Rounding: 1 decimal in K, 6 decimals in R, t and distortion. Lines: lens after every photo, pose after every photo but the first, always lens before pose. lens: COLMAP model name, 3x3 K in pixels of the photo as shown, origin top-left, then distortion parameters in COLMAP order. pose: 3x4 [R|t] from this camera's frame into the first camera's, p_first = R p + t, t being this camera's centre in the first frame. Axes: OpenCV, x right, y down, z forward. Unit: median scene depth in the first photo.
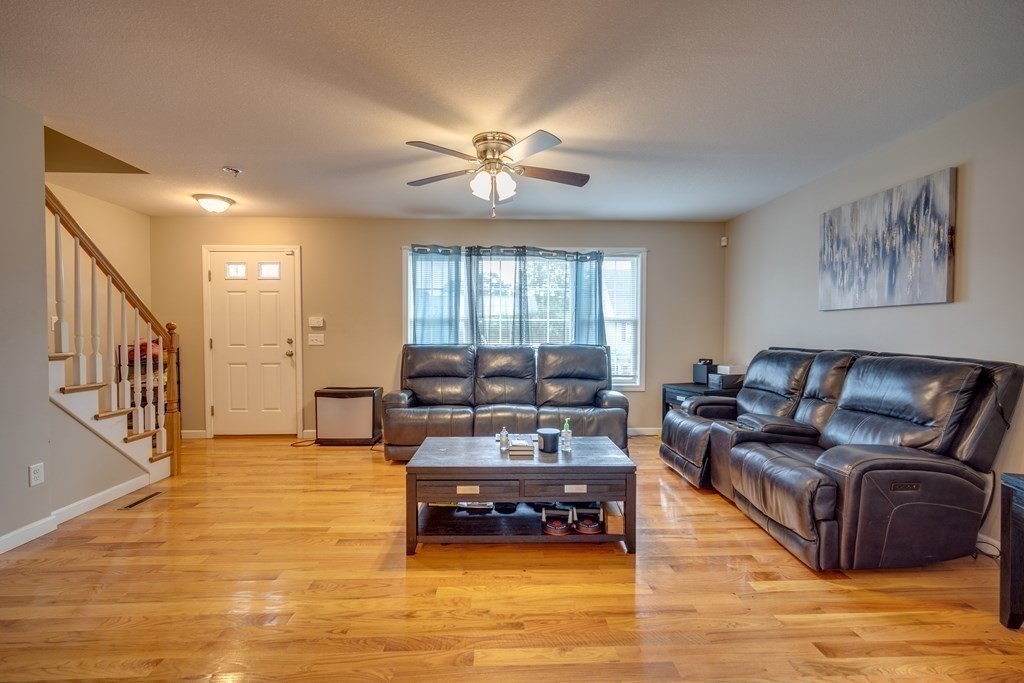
lens RADIAL K [[443.9, 0, 509.8], [0, 443.9, 342.7], [0, 0, 1]] dist [-0.005257, 0.004966]
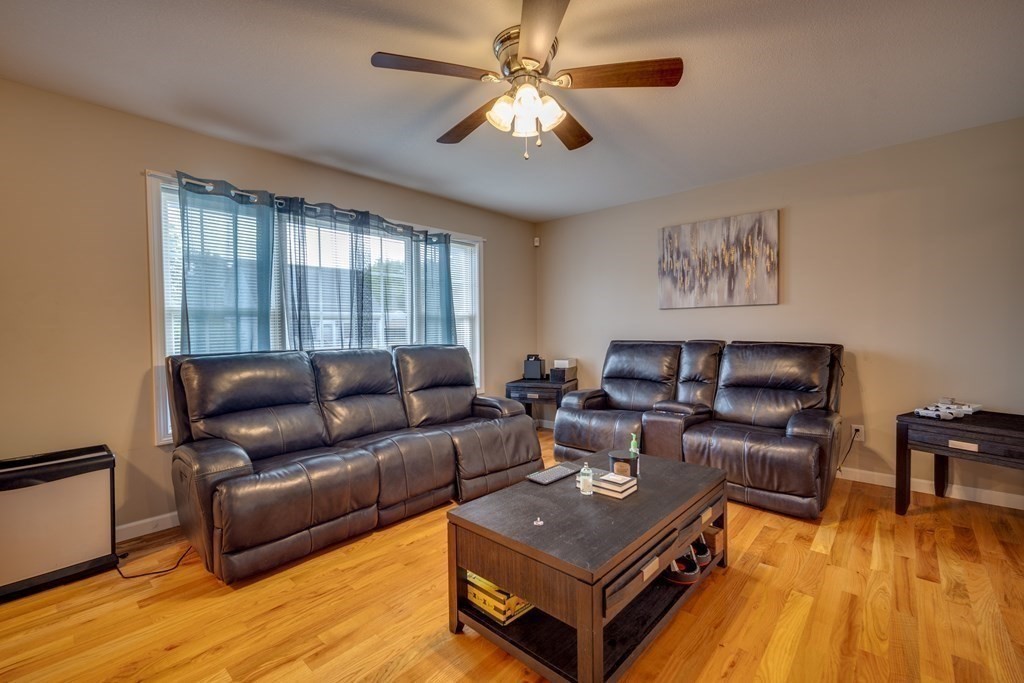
lens RADIAL K [[443.9, 0, 509.8], [0, 443.9, 342.7], [0, 0, 1]] dist [-0.005257, 0.004966]
pose [[0.695872, -0.031679, 0.717467, -0.519061], [0.031121, 0.999418, 0.013943, -0.010996], [-0.717491, 0.012626, 0.696453, 0.516818]]
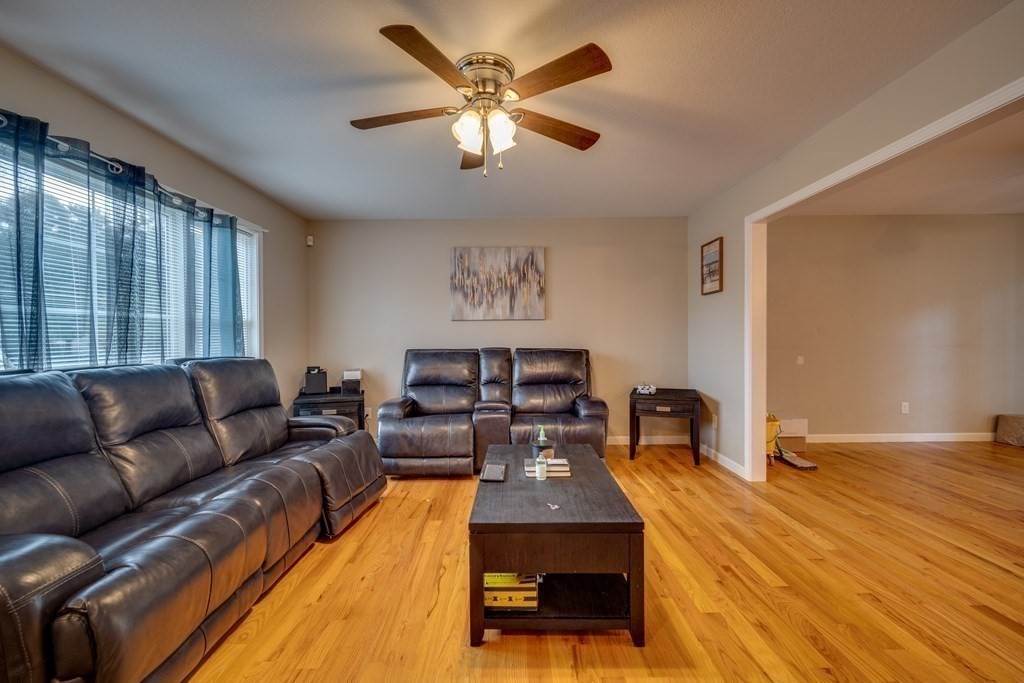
lens RADIAL K [[443.9, 0, 509.8], [0, 443.9, 342.7], [0, 0, 1]] dist [-0.005257, 0.004966]
pose [[0.038037, -0.015643, 0.999154, -0.716963], [0.032134, 0.999379, 0.014423, -0.020479], [-0.998760, 0.031559, 0.038516, 0.887421]]
